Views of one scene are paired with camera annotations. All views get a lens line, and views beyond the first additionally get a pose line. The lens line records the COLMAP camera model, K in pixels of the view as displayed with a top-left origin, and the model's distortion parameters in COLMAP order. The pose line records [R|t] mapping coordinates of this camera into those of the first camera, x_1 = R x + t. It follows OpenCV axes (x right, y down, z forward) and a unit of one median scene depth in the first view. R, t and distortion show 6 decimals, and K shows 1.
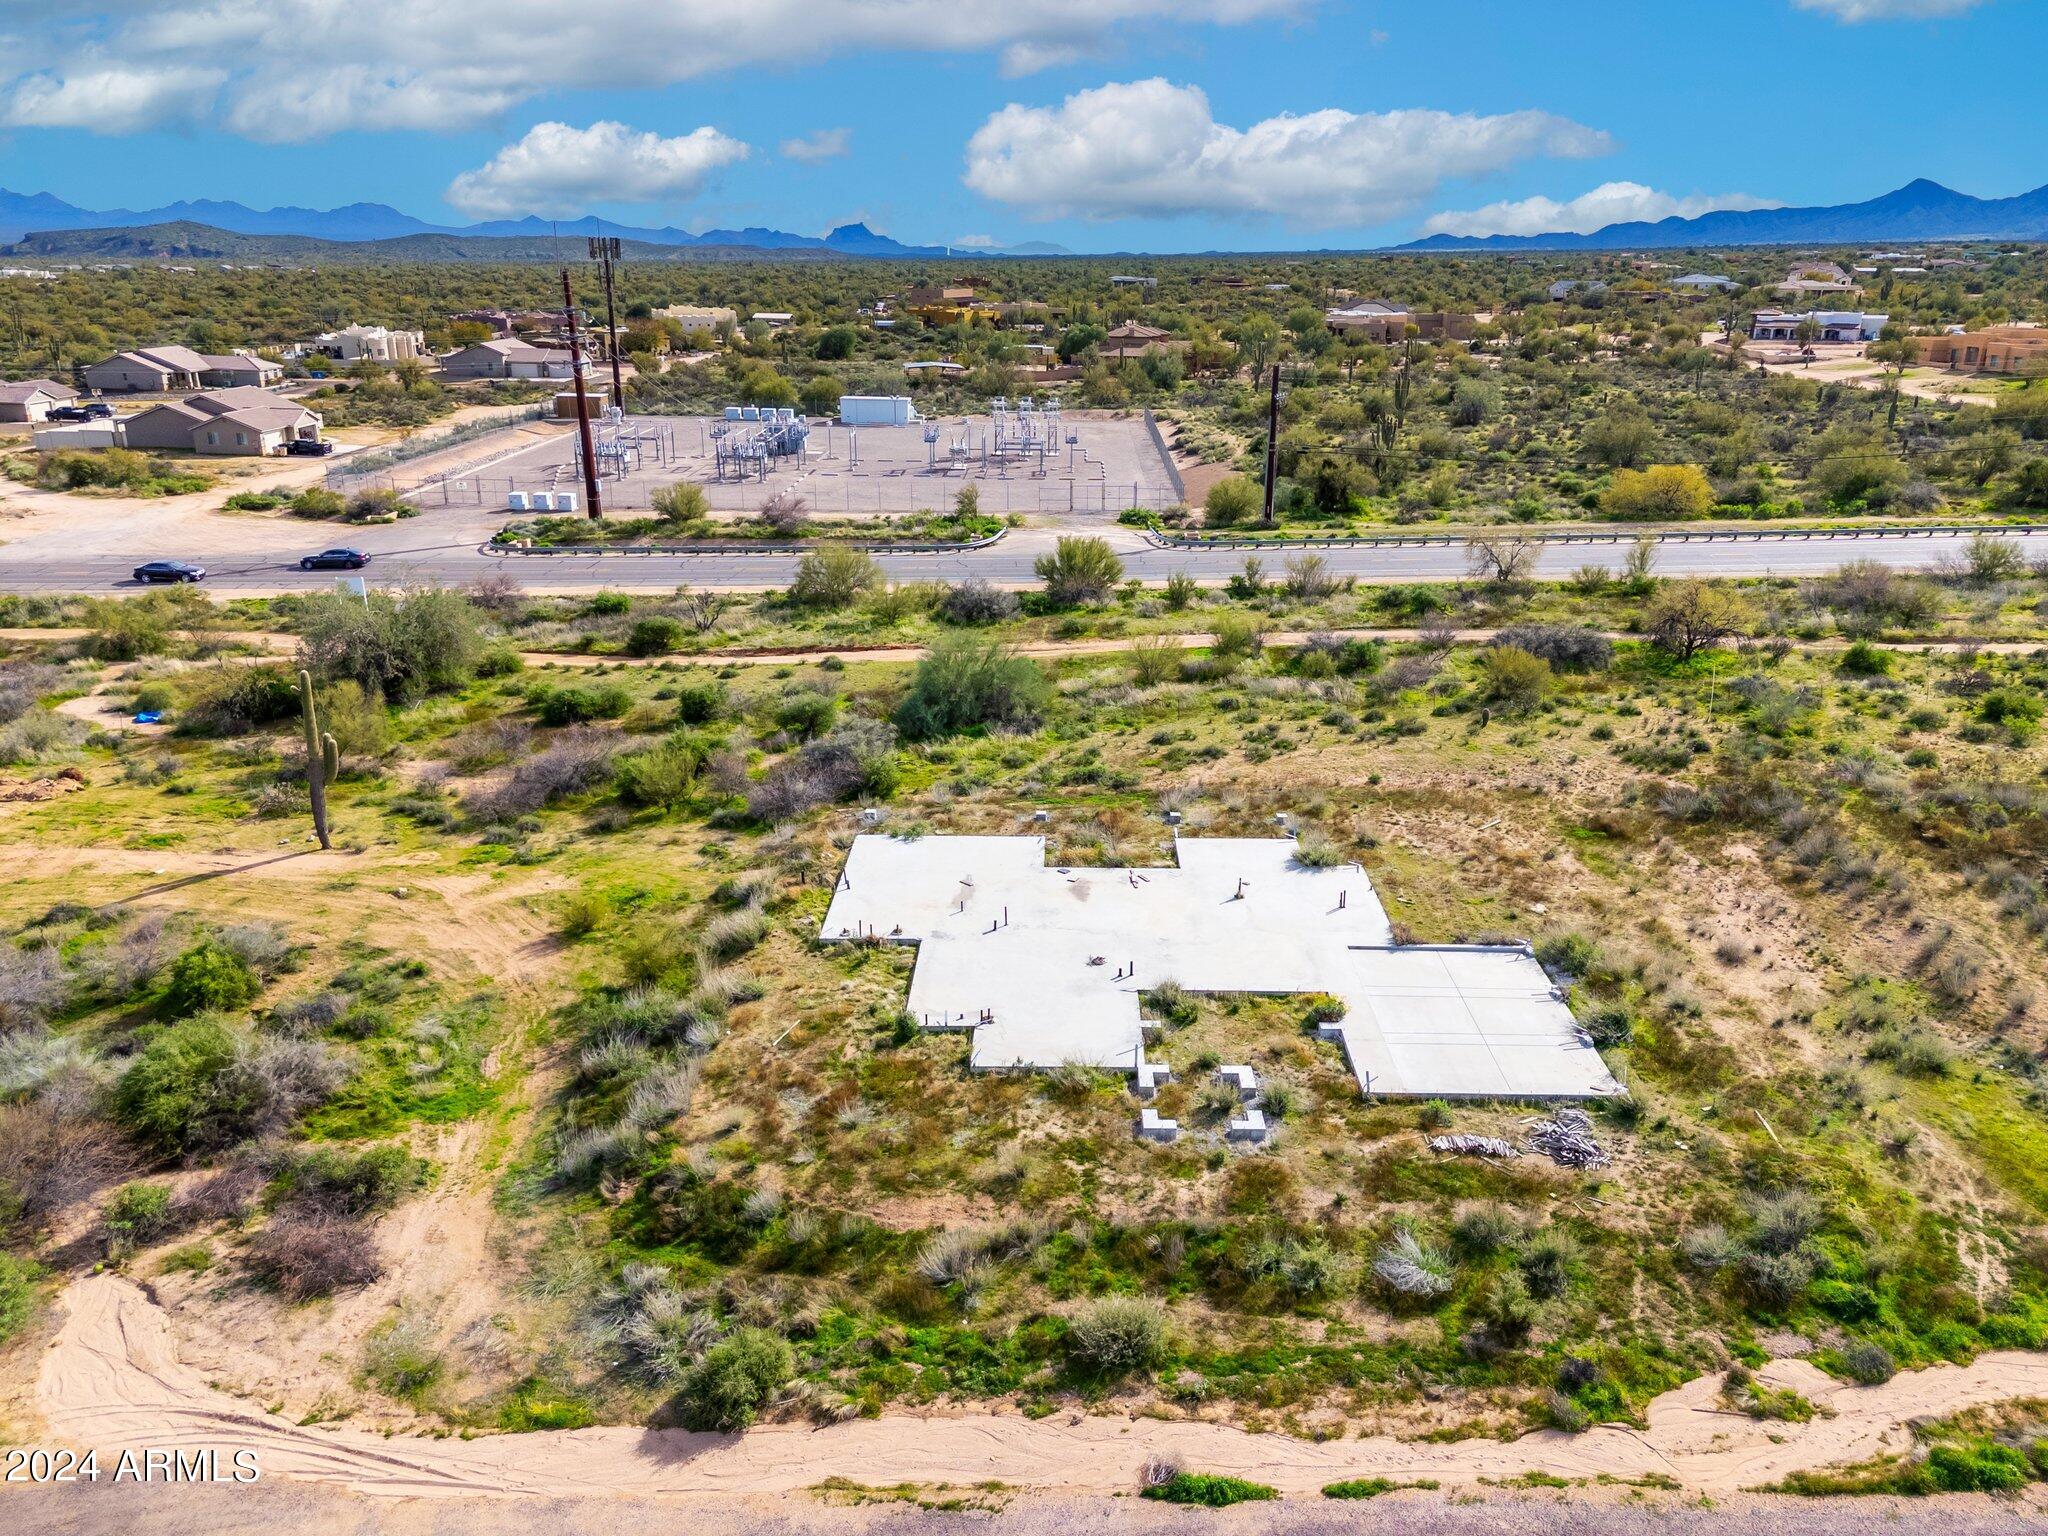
lens RADIAL K [[1540.6, 0, 1099.3], [0, 1540.6, 772.4], [0, 0, 1]] dist [0.087376, -0.054047]
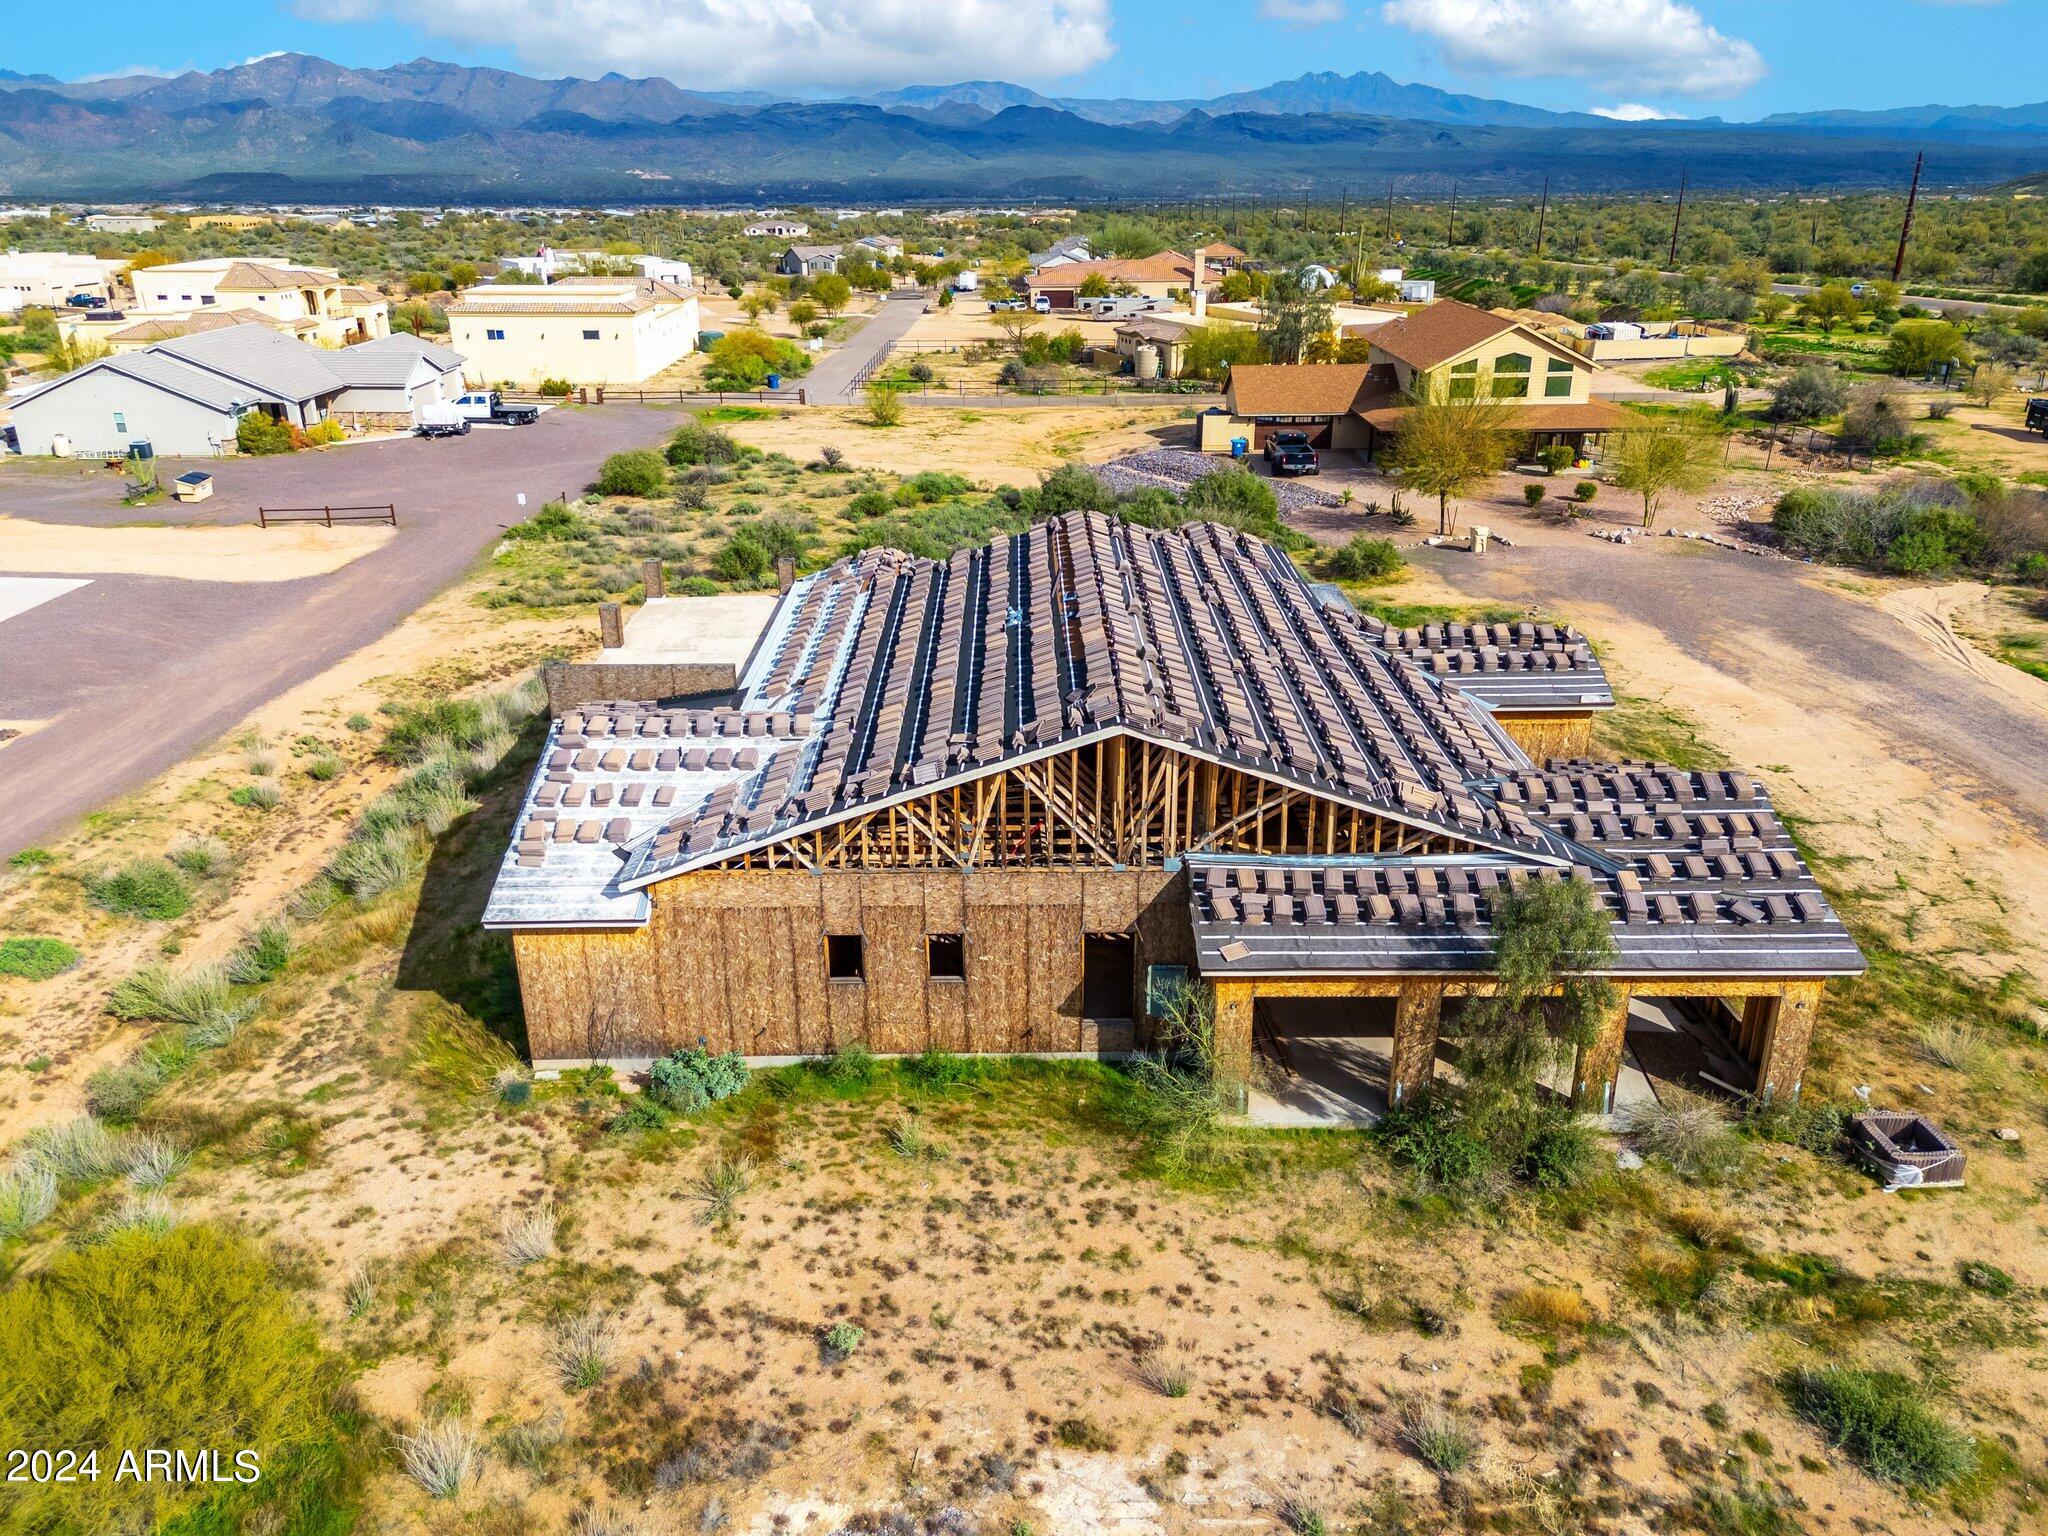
lens RADIAL K [[1495.2, 0, 1028.9], [0, 1495.2, 765.3], [0, 0, 1]] dist [0.086625, -0.055840]
pose [[-0.011313, 0.357597, -0.933808, 0.523511], [-0.316164, 0.884679, 0.342613, 0.130607], [0.948637, 0.299112, 0.103051, -0.045436]]
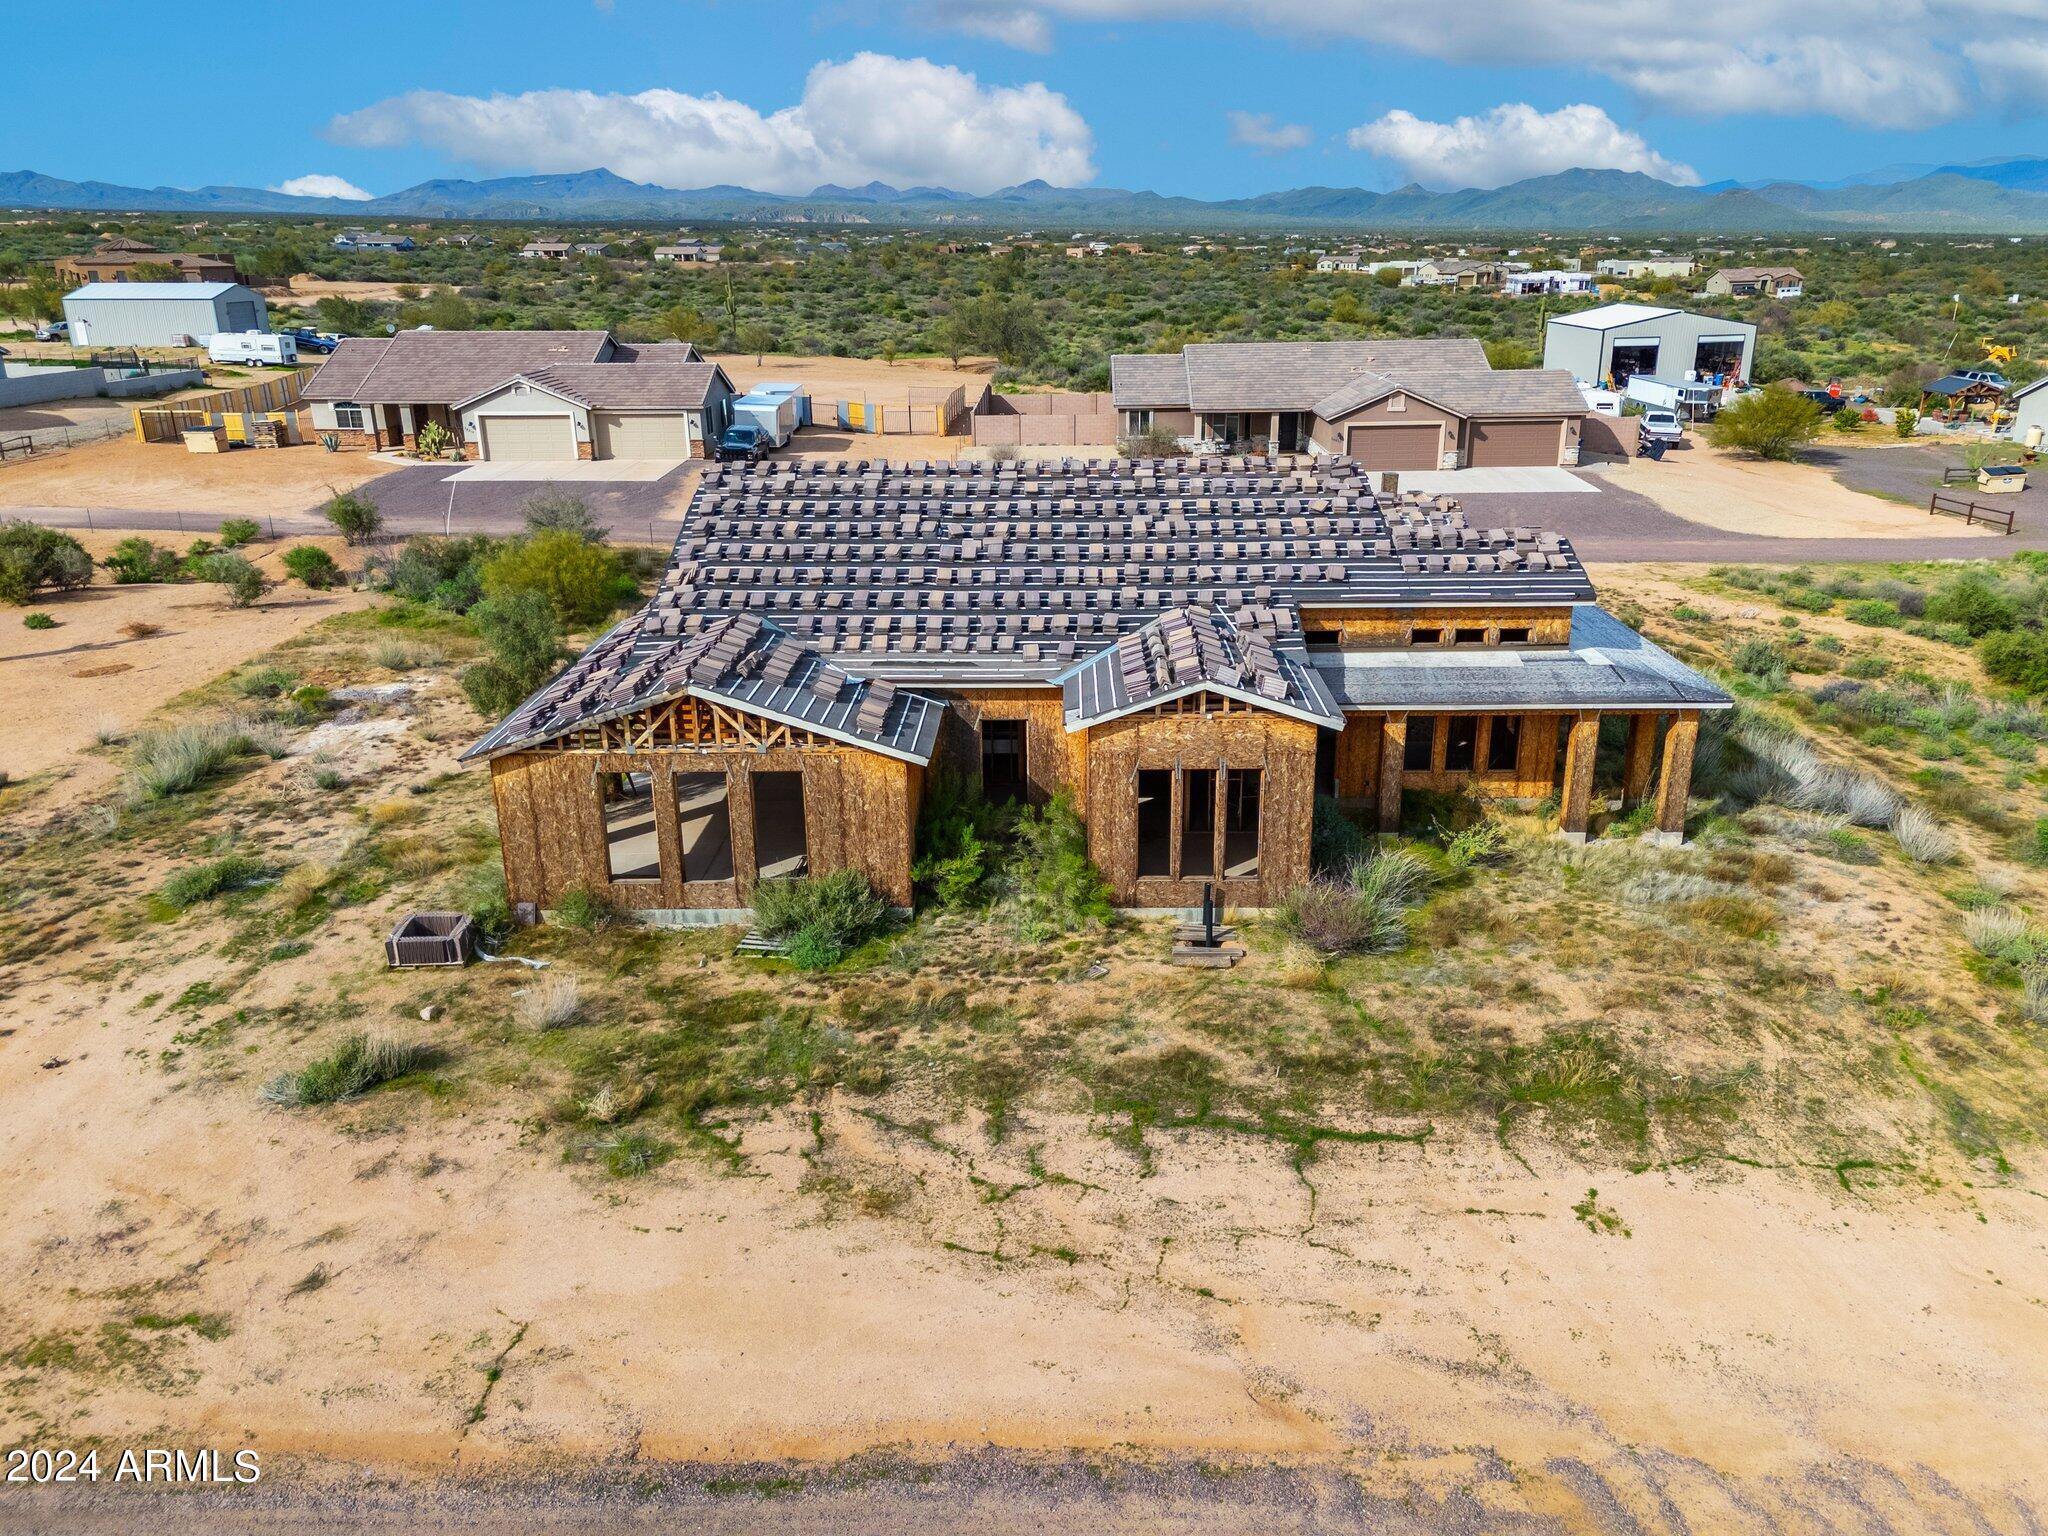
lens RADIAL K [[1495.2, 0, 1028.9], [0, 1495.2, 765.3], [0, 0, 1]] dist [0.086625, -0.055840]
pose [[-0.999218, -0.017765, 0.035321, 0.073235], [0.007656, 0.789513, 0.613686, 0.001356], [-0.038789, 0.613476, -0.788760, 0.462166]]
